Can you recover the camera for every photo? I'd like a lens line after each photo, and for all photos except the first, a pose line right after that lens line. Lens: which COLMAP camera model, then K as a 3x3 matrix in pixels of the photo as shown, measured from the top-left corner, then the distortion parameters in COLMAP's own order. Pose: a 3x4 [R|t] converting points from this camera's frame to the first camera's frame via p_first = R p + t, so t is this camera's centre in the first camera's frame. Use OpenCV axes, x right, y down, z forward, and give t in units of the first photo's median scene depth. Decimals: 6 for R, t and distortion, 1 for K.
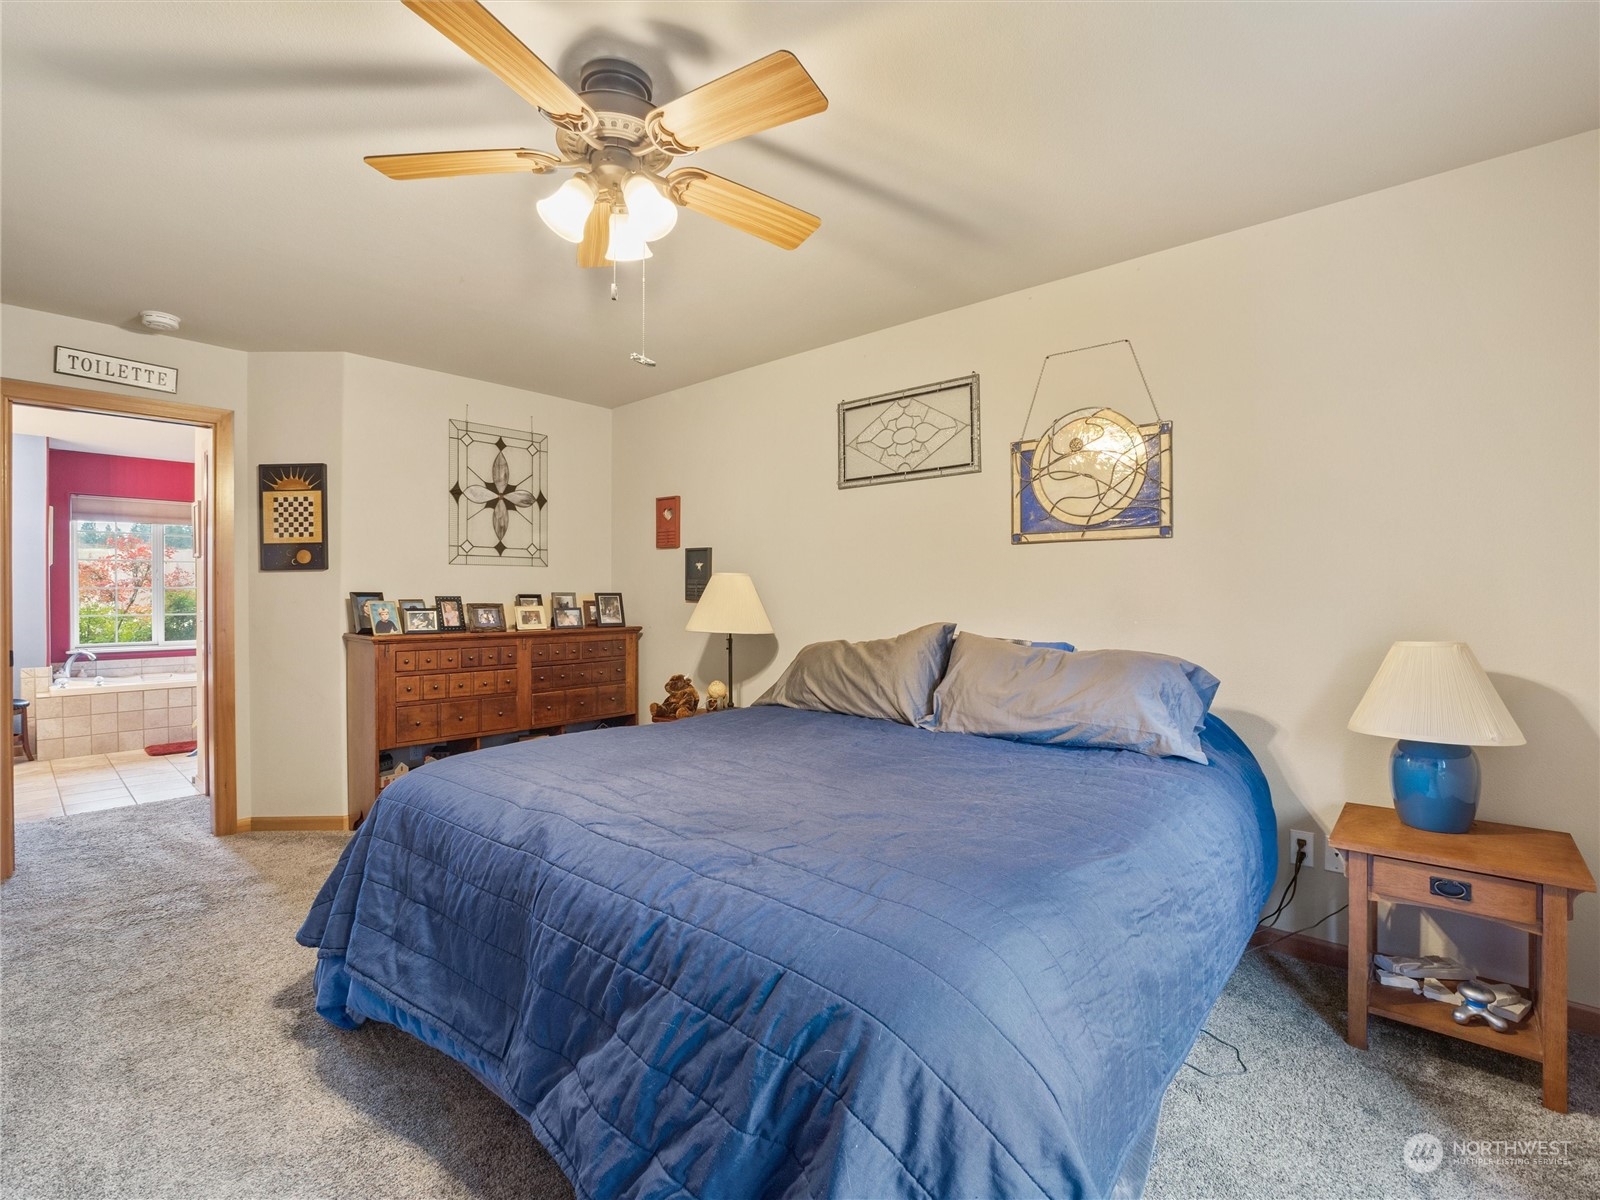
lens RADIAL K [[743.5, 0, 805.7], [0, 743.5, 598.0], [0, 0, 1]] dist [-0.054917, 0.017534]
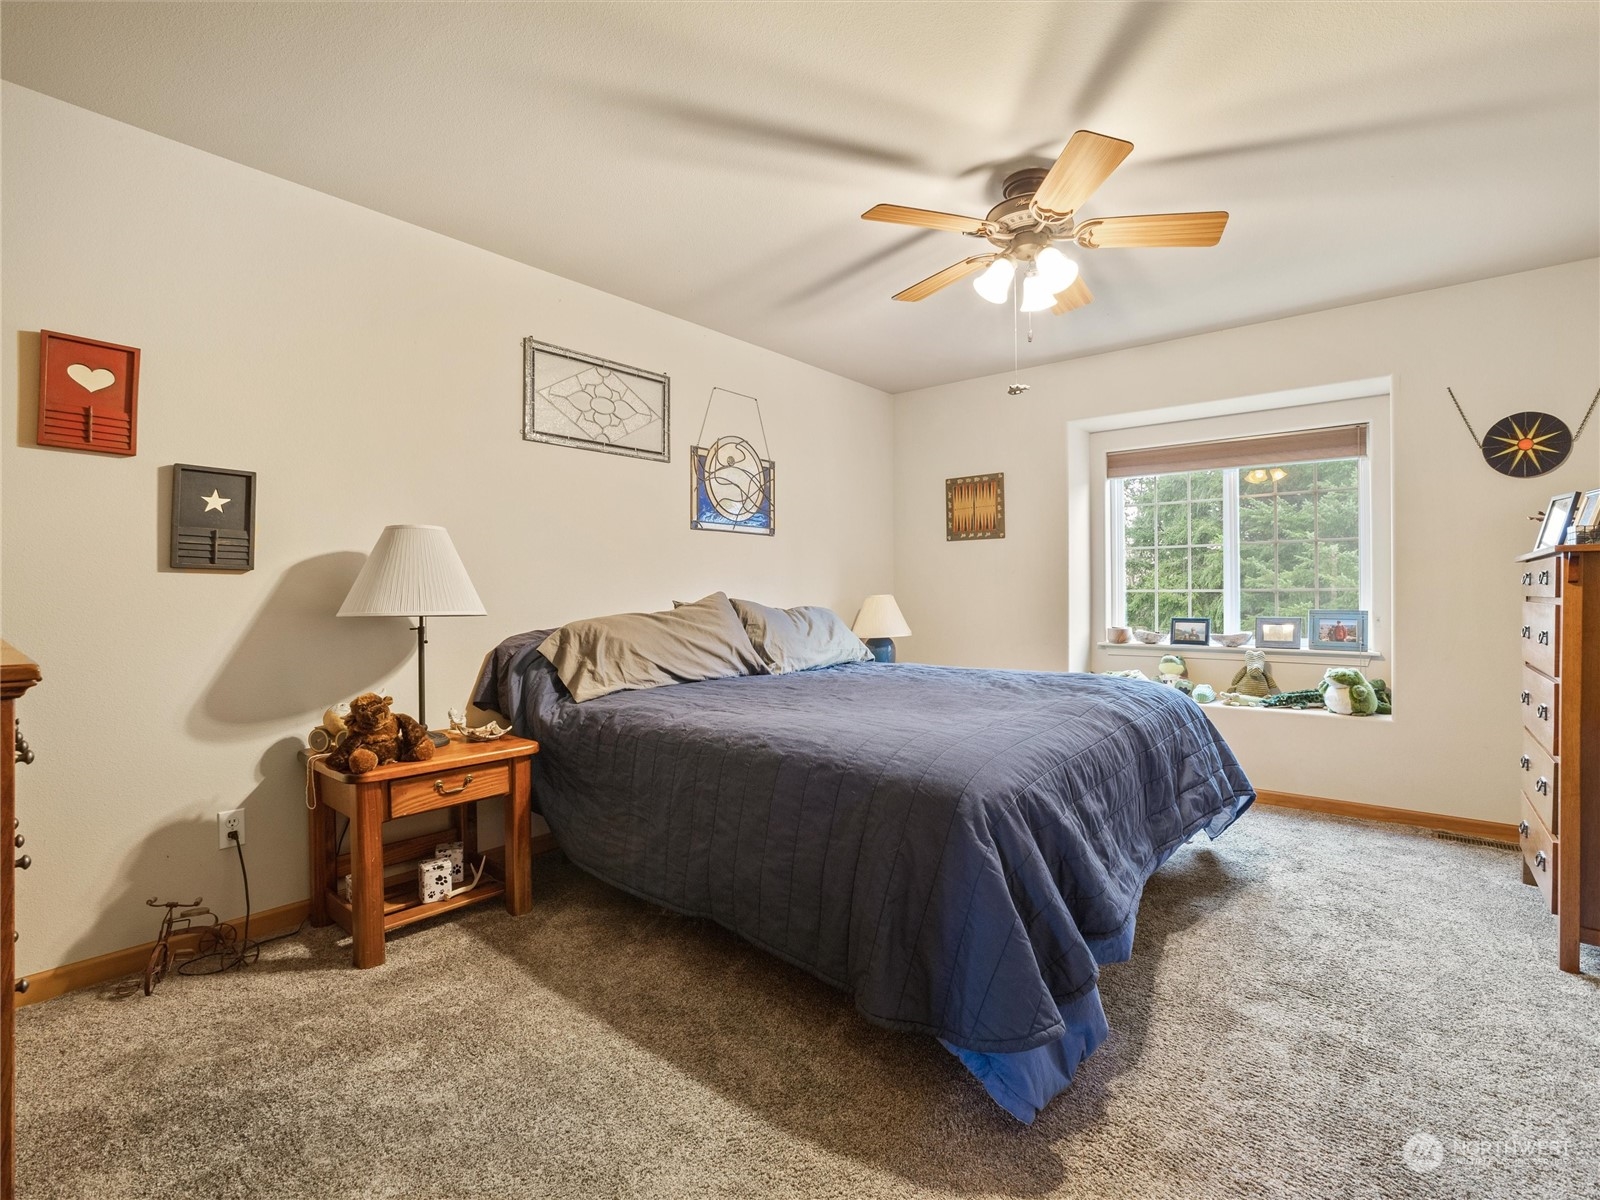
lens RADIAL K [[734.0, 0, 801.5], [0, 734.0, 598.4], [0, 0, 1]] dist [-0.054631, 0.019853]
pose [[-0.016947, -0.006394, 0.999836, -0.947314], [0.009282, 0.999935, 0.006552, 0.035663], [-0.999813, 0.009392, -0.016887, 0.858524]]
